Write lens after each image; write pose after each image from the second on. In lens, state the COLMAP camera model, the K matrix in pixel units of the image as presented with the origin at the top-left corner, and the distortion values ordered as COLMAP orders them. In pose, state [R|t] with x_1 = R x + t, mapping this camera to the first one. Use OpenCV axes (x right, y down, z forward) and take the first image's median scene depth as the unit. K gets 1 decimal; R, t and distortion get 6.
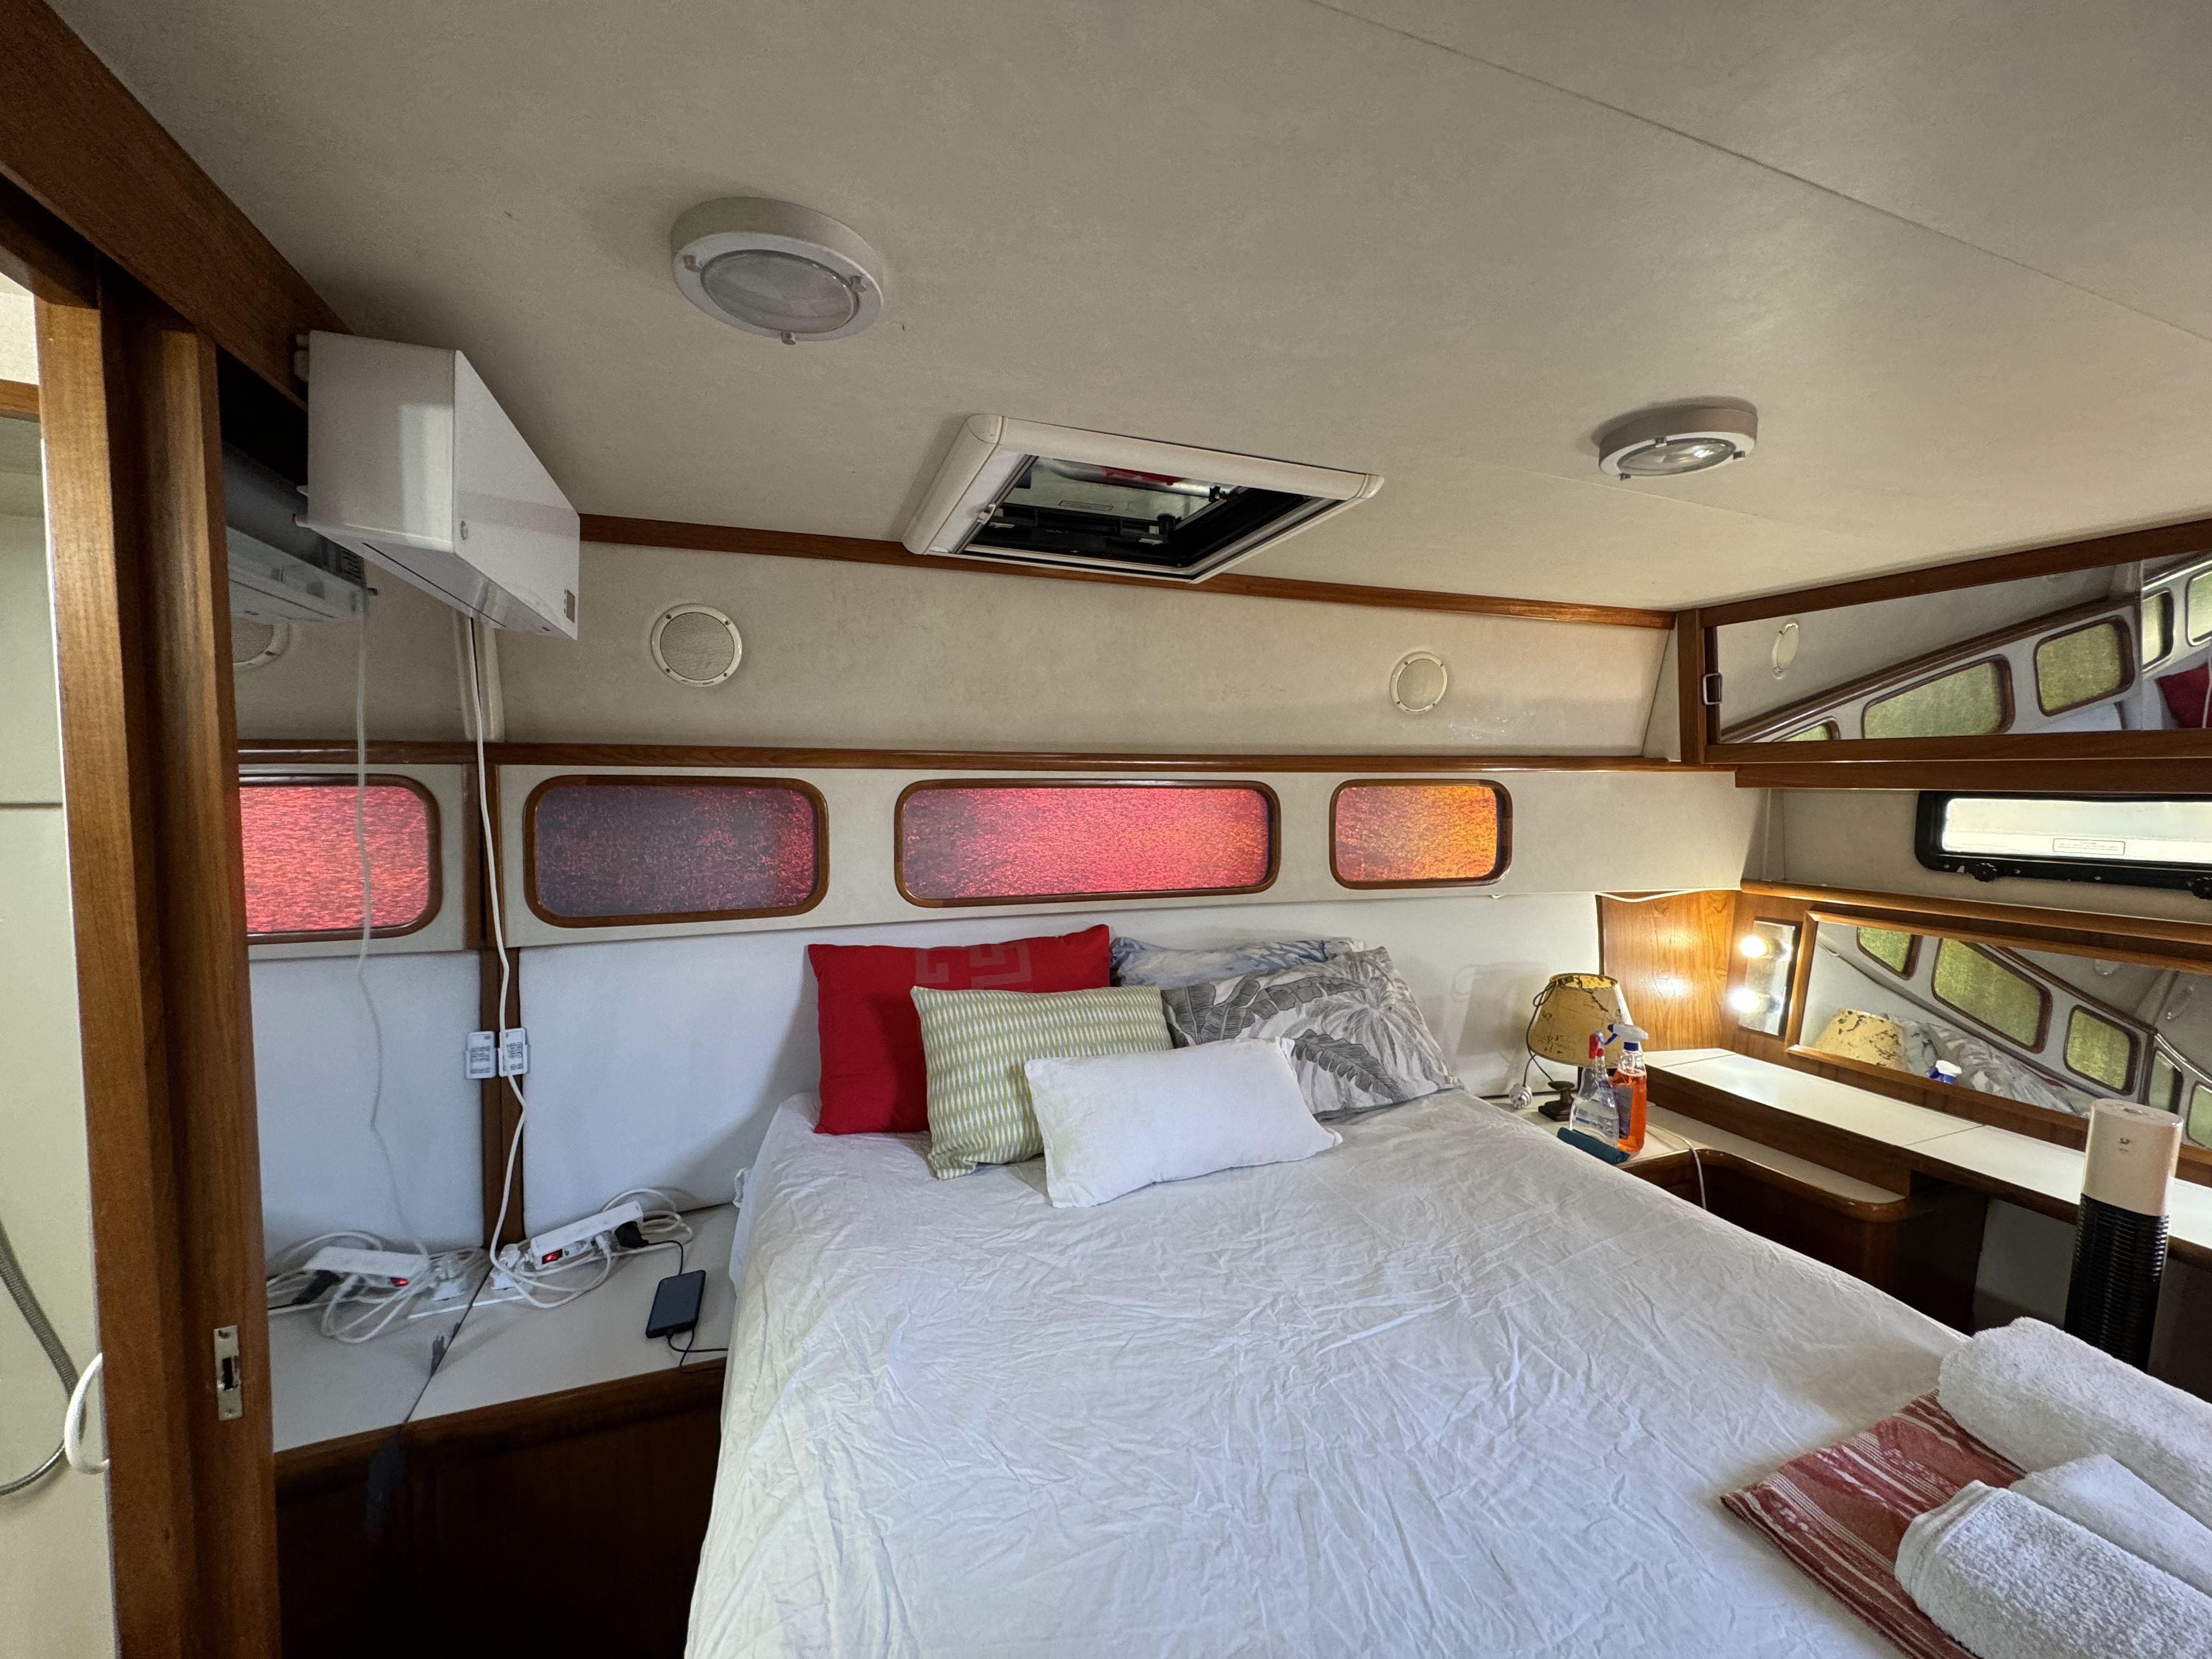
lens RADIAL K [[884.0, 0, 1106.0], [0, 884.0, 829.5], [0, 0, 1]] dist [-0.001293, 0.000515]
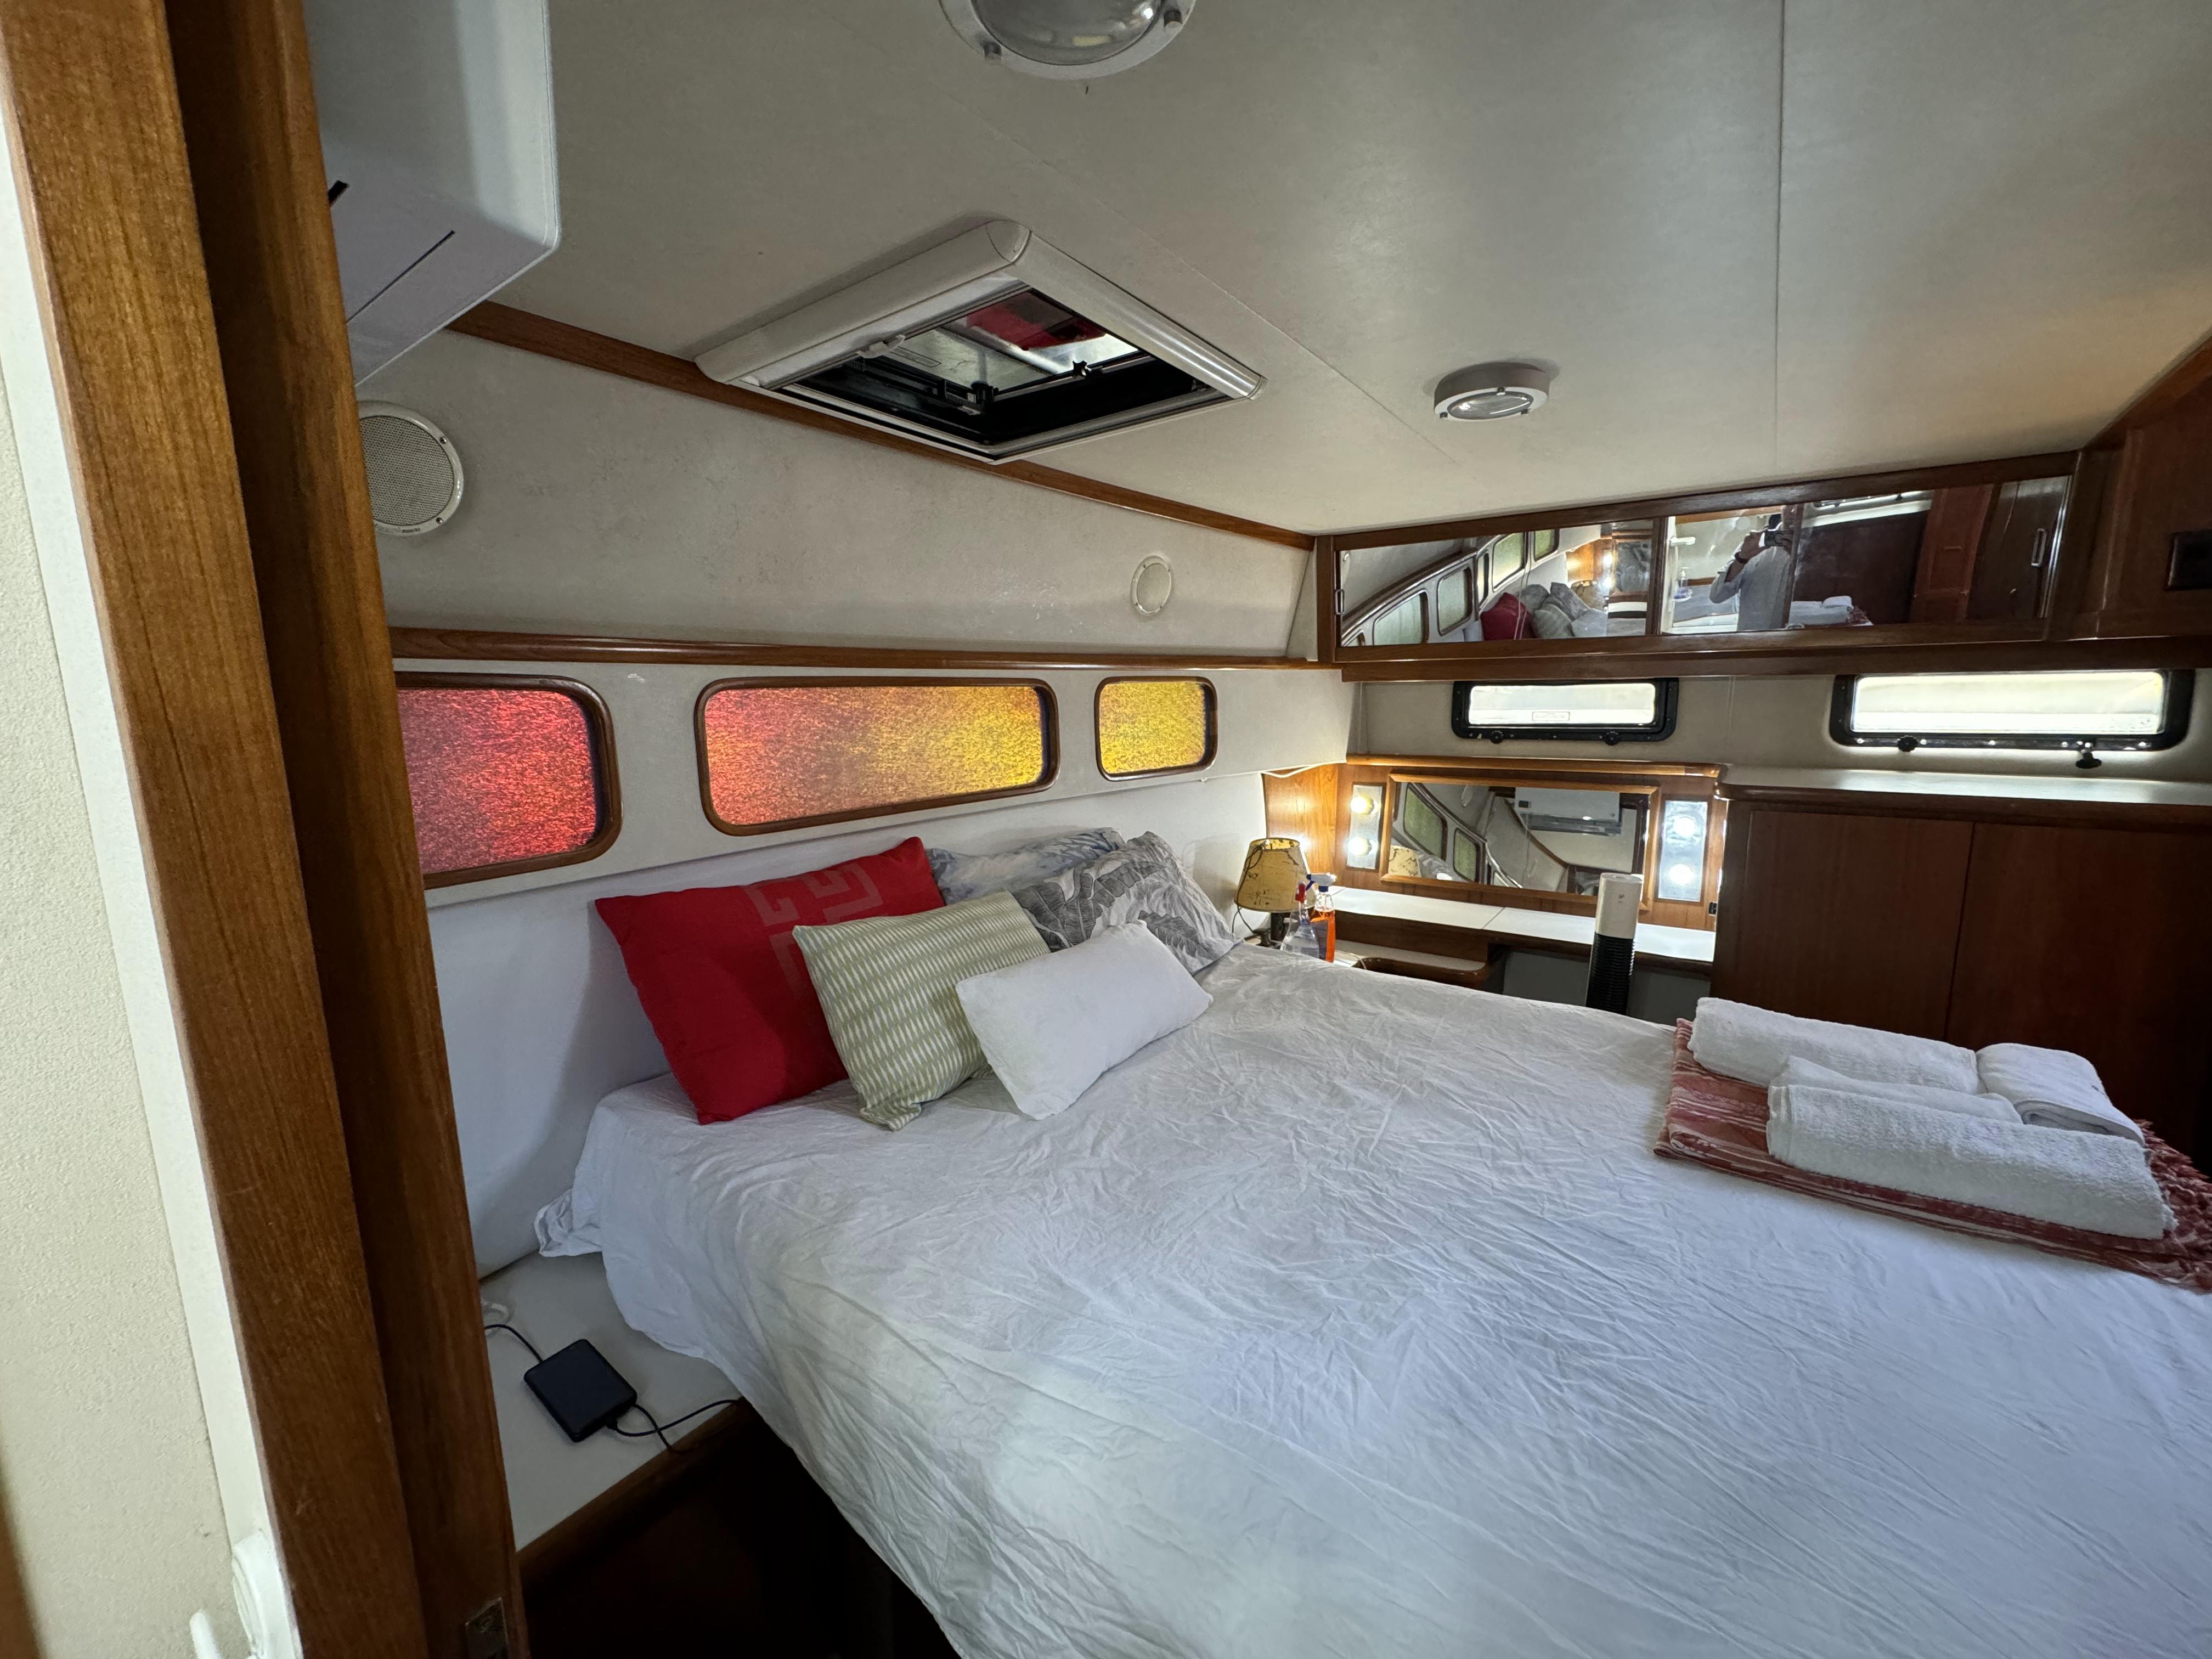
lens RADIAL K [[884.0, 0, 1106.0], [0, 884.0, 829.5], [0, 0, 1]] dist [-0.001293, 0.000515]
pose [[0.838425, -0.100324, 0.535704, -0.379877], [0.048115, 0.992699, 0.110603, 0.008743], [-0.542889, -0.066957, 0.837131, 0.140265]]
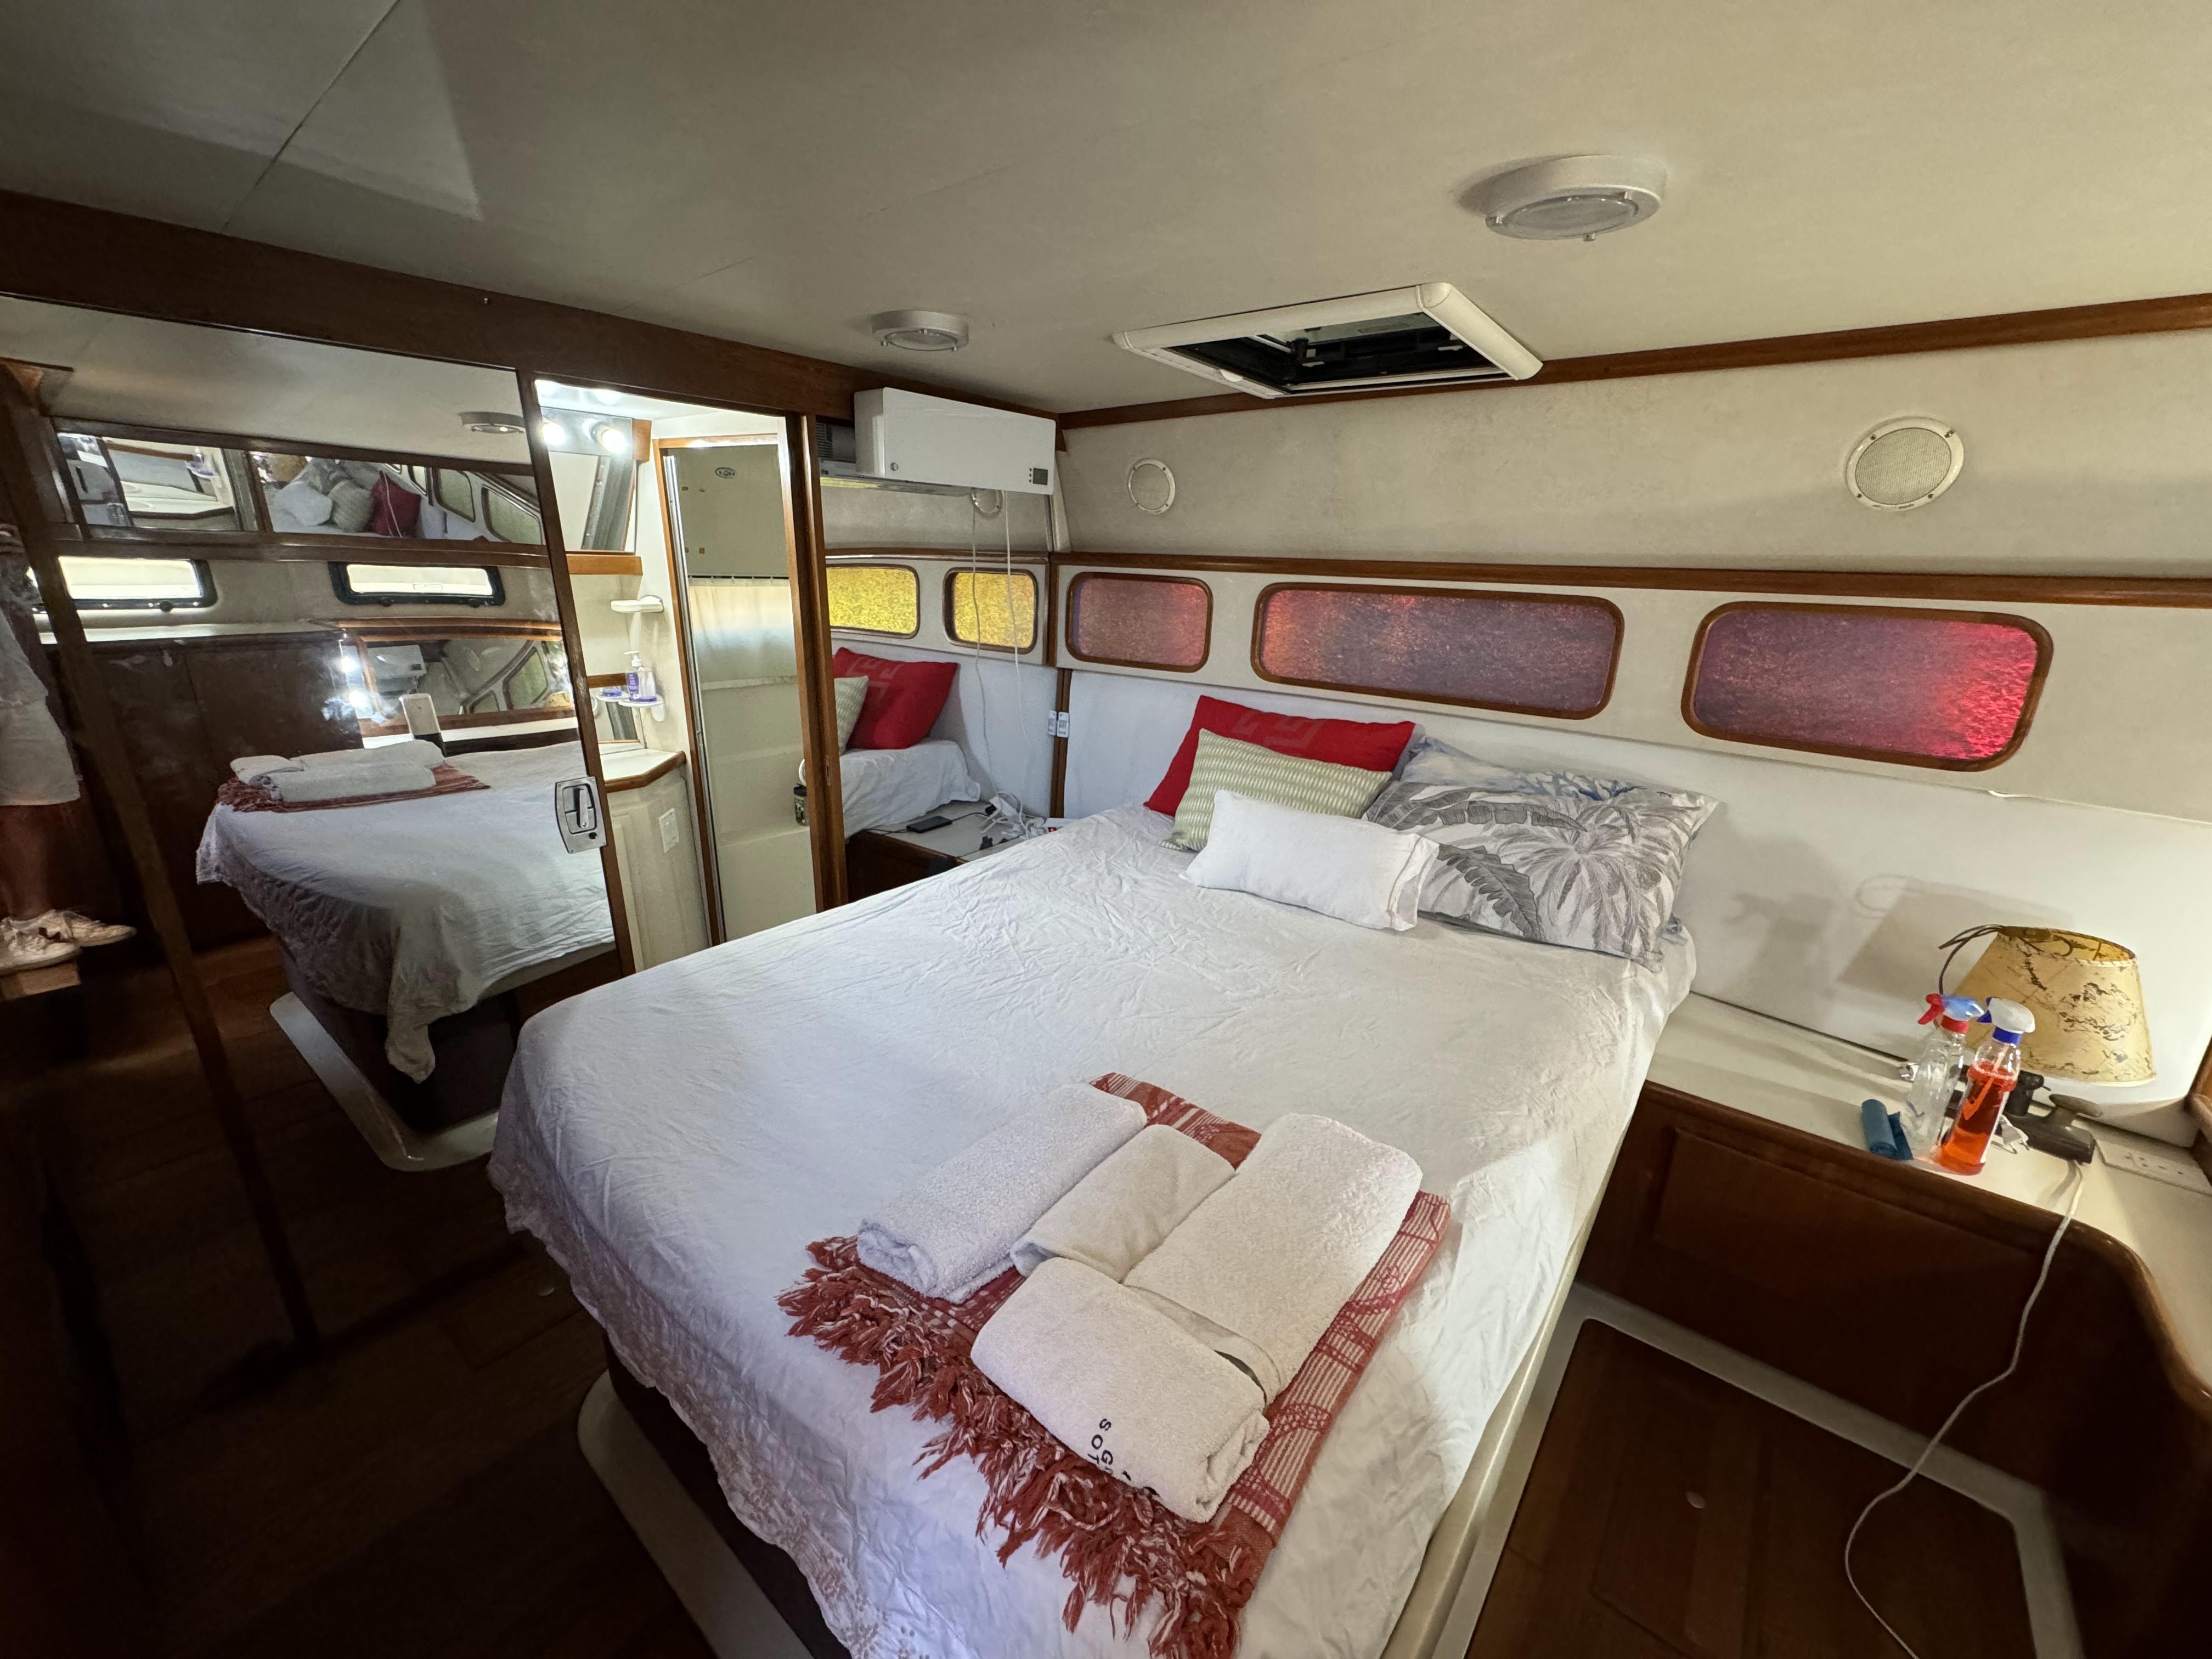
lens RADIAL K [[884.0, 0, 1106.0], [0, 884.0, 829.5], [0, 0, 1]] dist [-0.001293, 0.000515]
pose [[0.504125, 0.265861, -0.821691, 0.877090], [-0.072756, 0.961130, 0.266339, -0.036207], [0.860561, -0.074485, 0.503872, 0.106717]]
